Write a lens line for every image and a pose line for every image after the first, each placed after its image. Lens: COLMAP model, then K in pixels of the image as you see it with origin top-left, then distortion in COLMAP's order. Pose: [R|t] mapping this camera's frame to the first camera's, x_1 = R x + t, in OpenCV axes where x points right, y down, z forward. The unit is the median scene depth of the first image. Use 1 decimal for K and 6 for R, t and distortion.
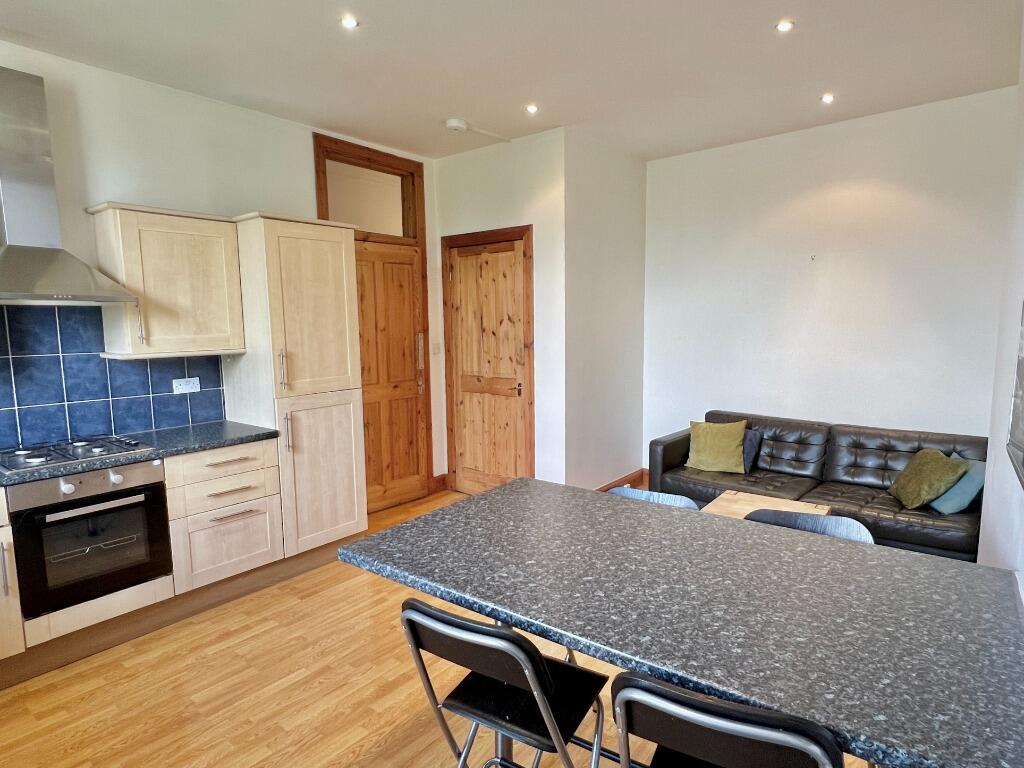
lens RADIAL K [[561.5, 0, 518.1], [0, 561.5, 385.7], [0, 0, 1]] dist [-0.002314, -0.000336]
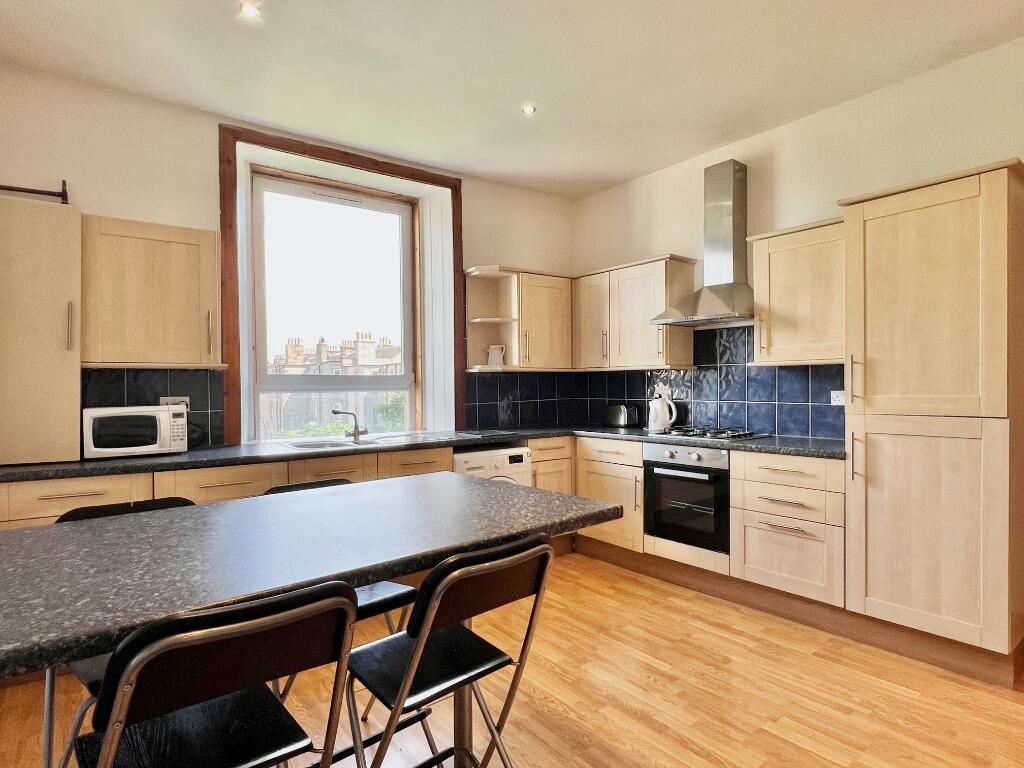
lens RADIAL K [[561.5, 0, 517.1], [0, 561.5, 384.7], [0, 0, 1]] dist [-0.002314, -0.000336]
pose [[-0.205481, 0.013027, -0.978574, 0.552055], [-0.099257, 0.994478, 0.034080, 0.000275], [0.973615, 0.104134, -0.203054, 0.760417]]
